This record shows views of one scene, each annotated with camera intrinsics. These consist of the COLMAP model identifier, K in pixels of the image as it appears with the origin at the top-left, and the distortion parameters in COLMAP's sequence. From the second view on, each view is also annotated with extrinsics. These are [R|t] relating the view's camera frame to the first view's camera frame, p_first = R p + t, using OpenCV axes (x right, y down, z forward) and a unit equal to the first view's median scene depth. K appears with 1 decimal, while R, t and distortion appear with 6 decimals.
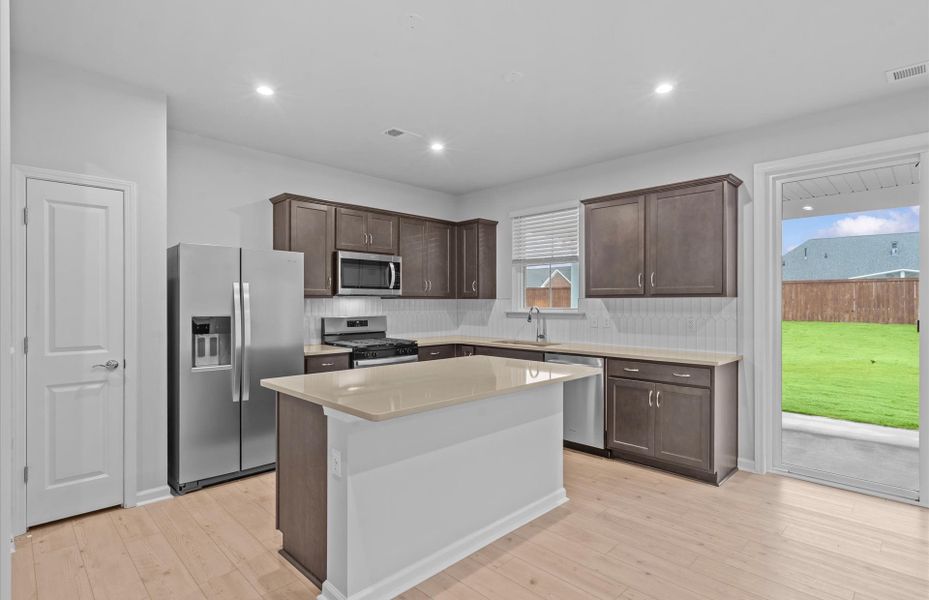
lens RADIAL K [[458.8, 0, 460.3], [0, 458.8, 302.8], [0, 0, 1]] dist [-0.000797, -0.000035]
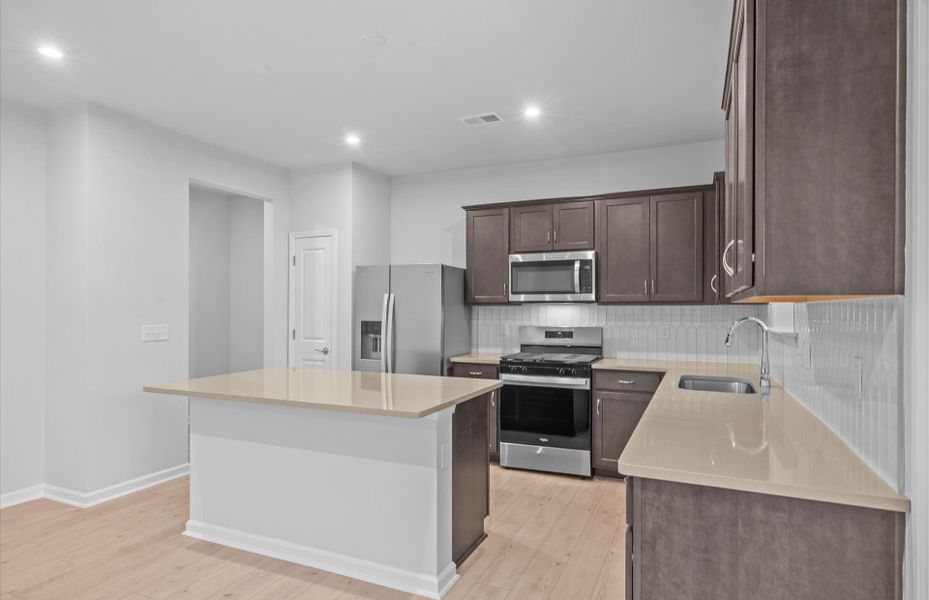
lens RADIAL K [[532.4, 0, 464.6], [0, 532.4, 291.1], [0, 0, 1]] dist [0.002640, 0.000132]
pose [[0.358729, -0.028510, -0.933006, 0.697755], [-0.000100, 0.999532, -0.030582, -0.005747], [0.933442, 0.011064, 0.358558, 0.514745]]
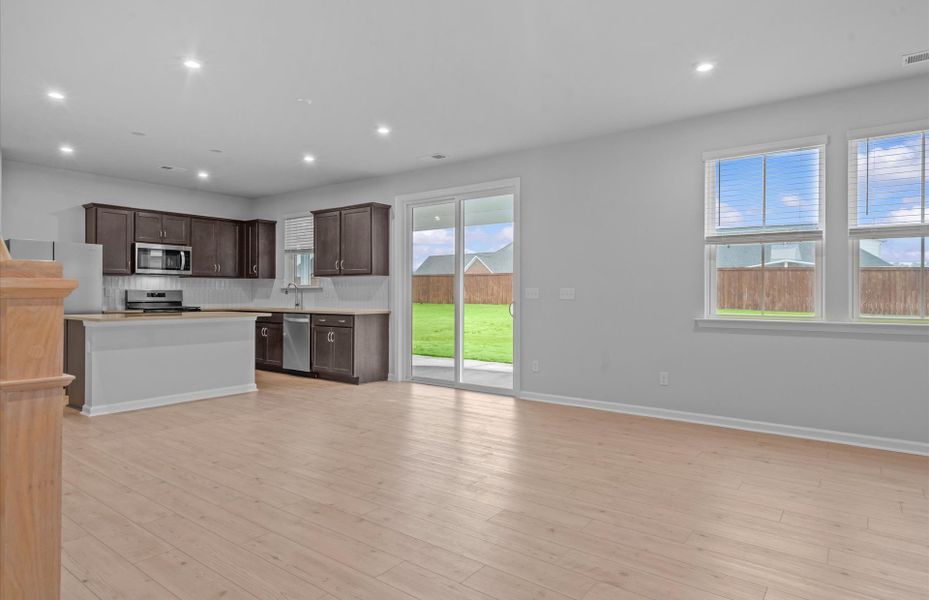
lens RADIAL K [[532.4, 0, 464.6], [0, 532.4, 291.1], [0, 0, 1]] dist [0.002640, 0.000132]
pose [[0.989495, 0.002665, 0.144543, 0.497209], [-0.002097, 0.999989, -0.004078, 0.041260], [-0.144553, 0.003732, 0.989490, -0.773036]]
